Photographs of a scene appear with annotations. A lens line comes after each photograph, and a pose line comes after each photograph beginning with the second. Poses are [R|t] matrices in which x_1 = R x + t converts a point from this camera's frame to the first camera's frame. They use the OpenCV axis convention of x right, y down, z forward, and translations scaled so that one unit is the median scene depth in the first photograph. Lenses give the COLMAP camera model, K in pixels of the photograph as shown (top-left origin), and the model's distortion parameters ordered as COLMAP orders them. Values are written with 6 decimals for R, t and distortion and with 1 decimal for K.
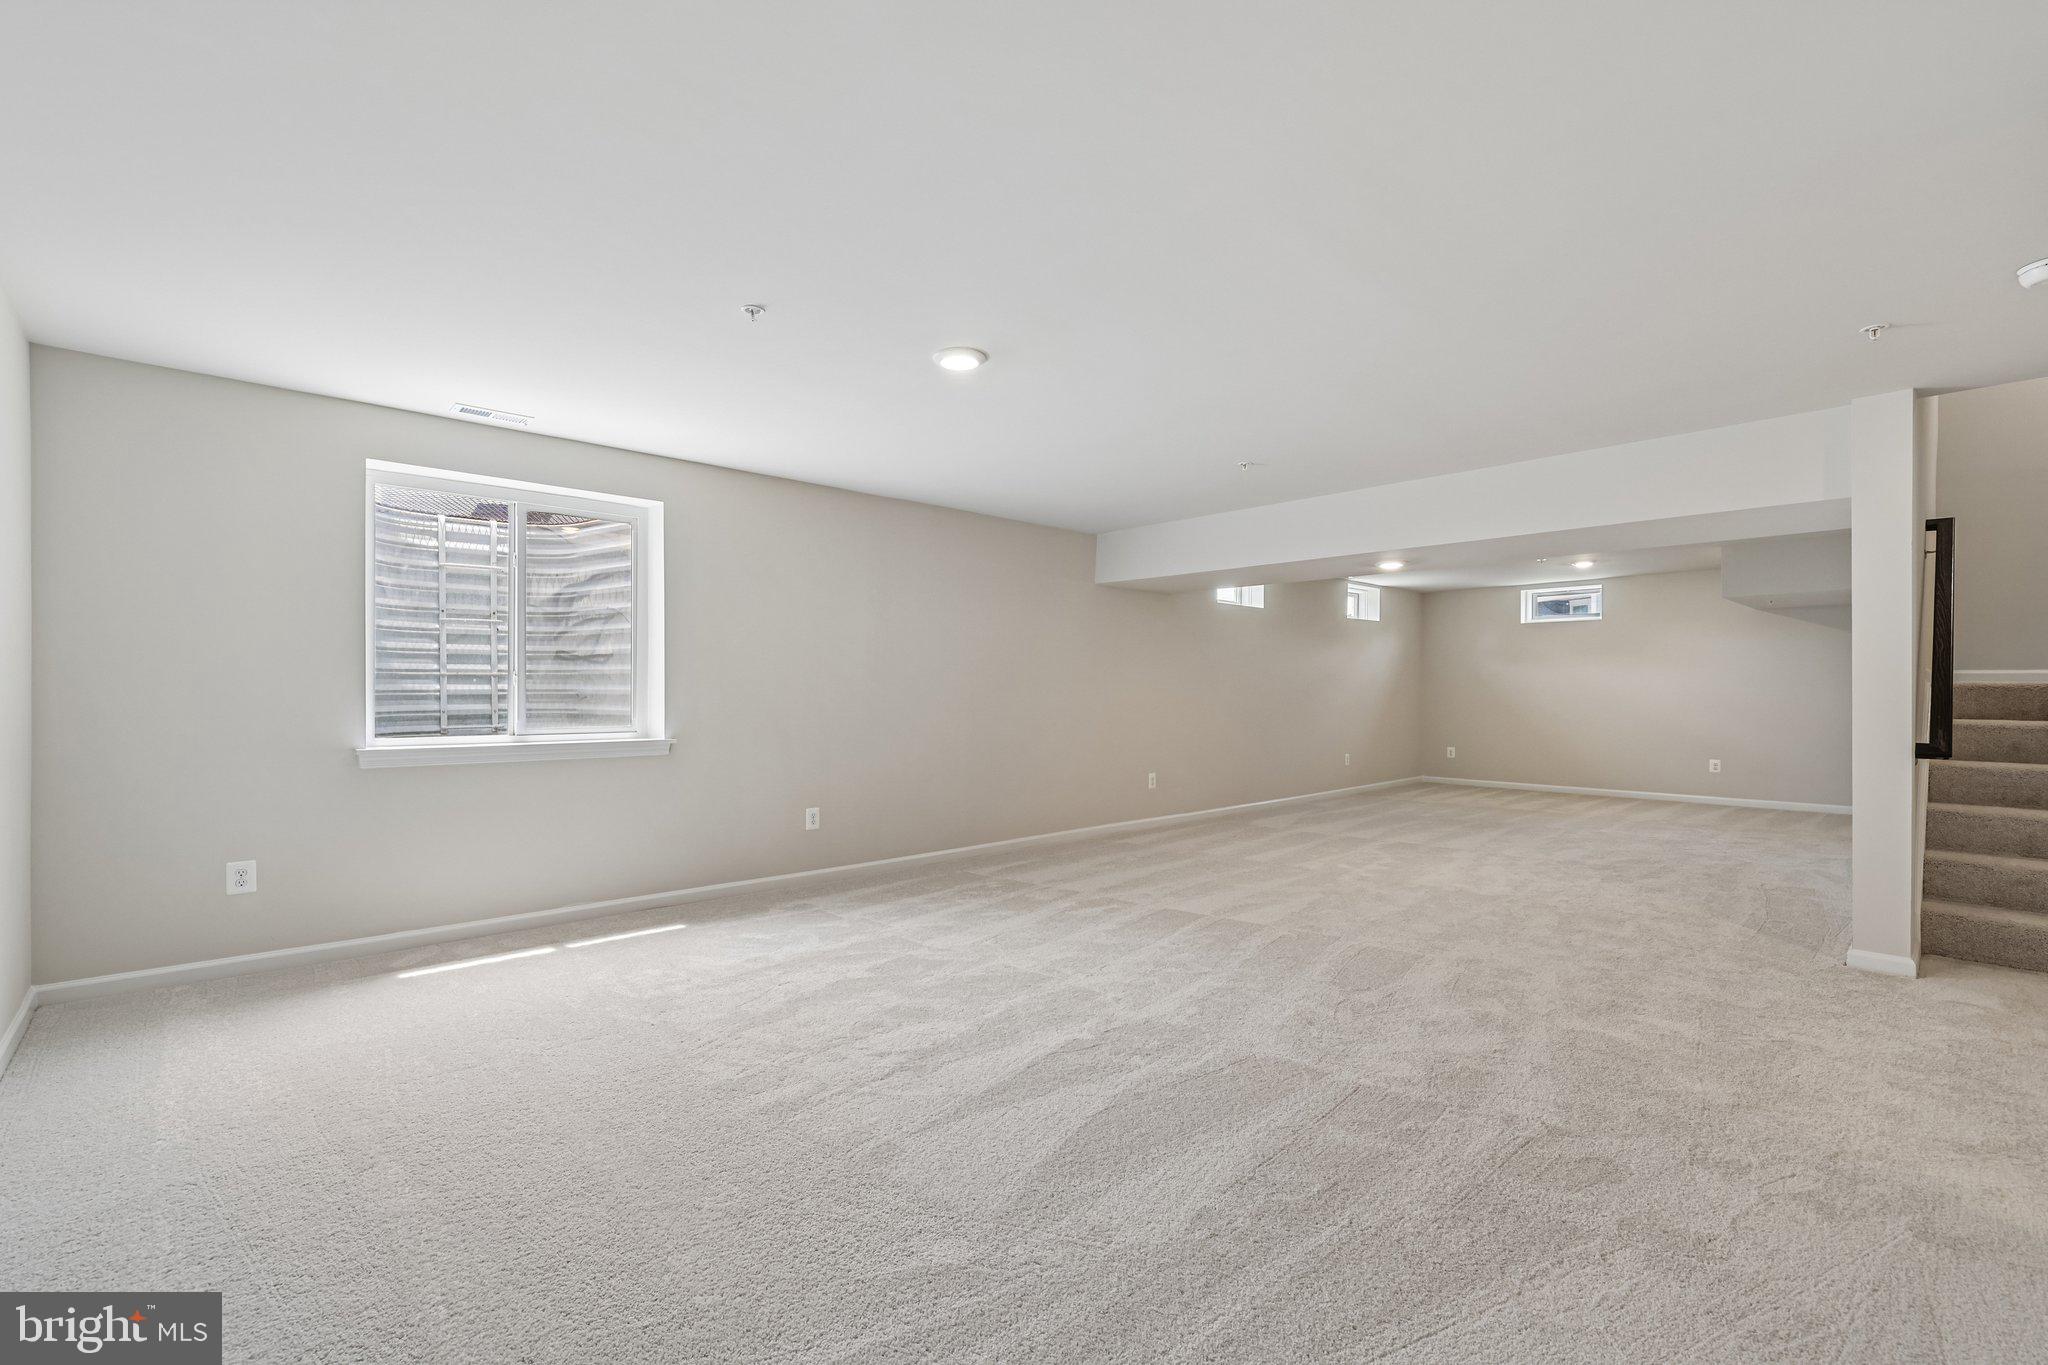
lens RADIAL K [[868.8, 0, 1009.0], [0, 868.8, 690.9], [0, 0, 1]] dist [-0.000621, 0.001407]
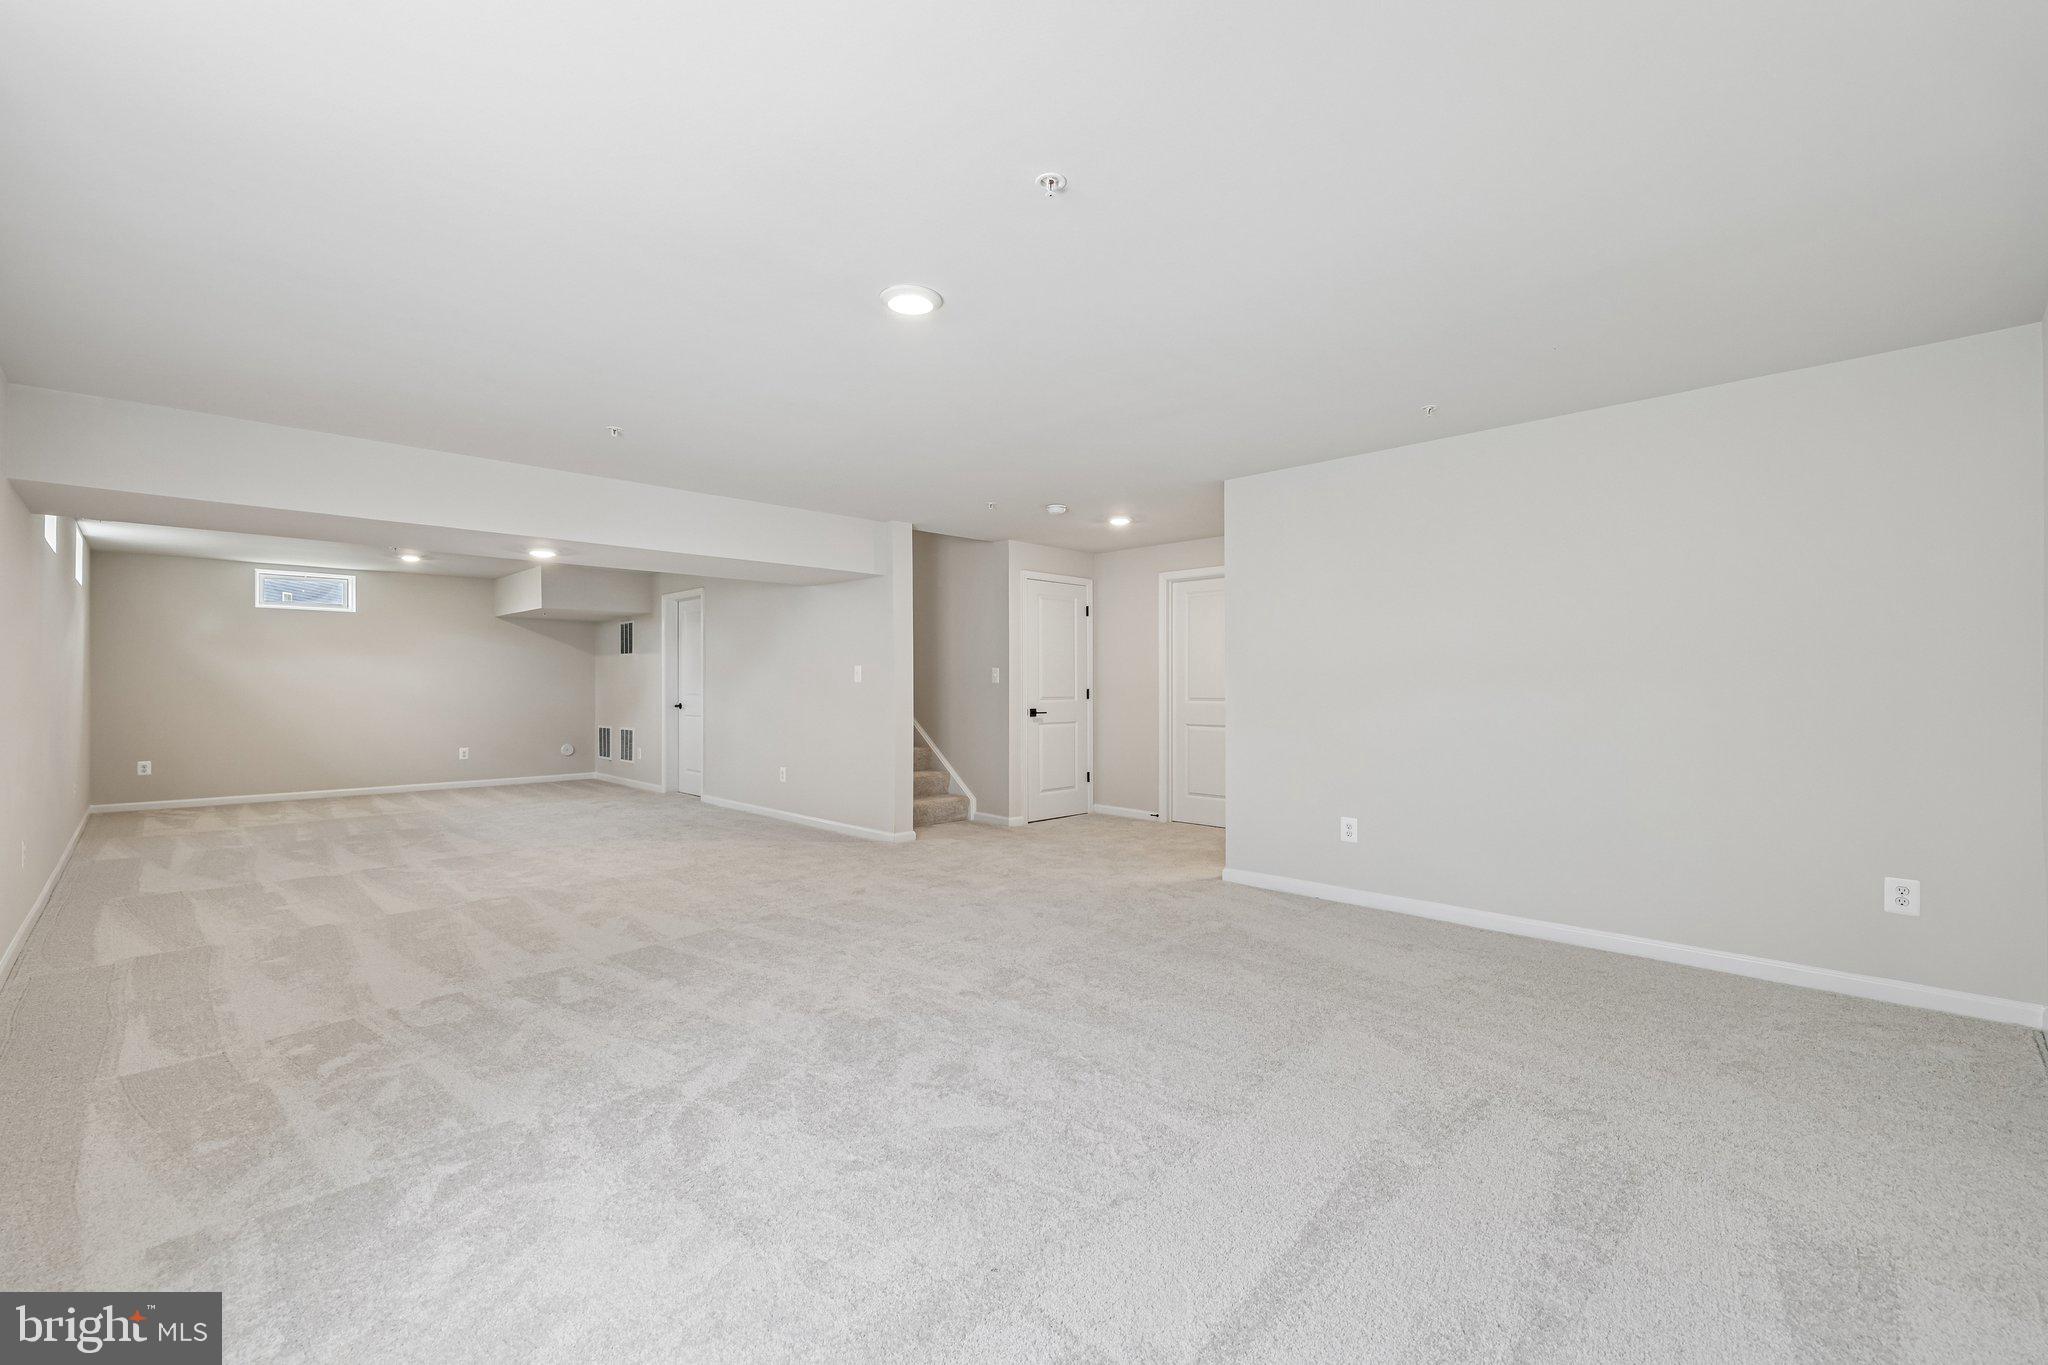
lens RADIAL K [[868.8, 0, 1009.0], [0, 868.8, 683.8], [0, 0, 1]] dist [-0.000621, 0.001407]
pose [[-0.011888, 0.000800, 0.999929, -0.717300], [0.001086, 0.999999, -0.000788, -0.002877], [-0.999929, 0.001077, -0.011889, 0.723747]]
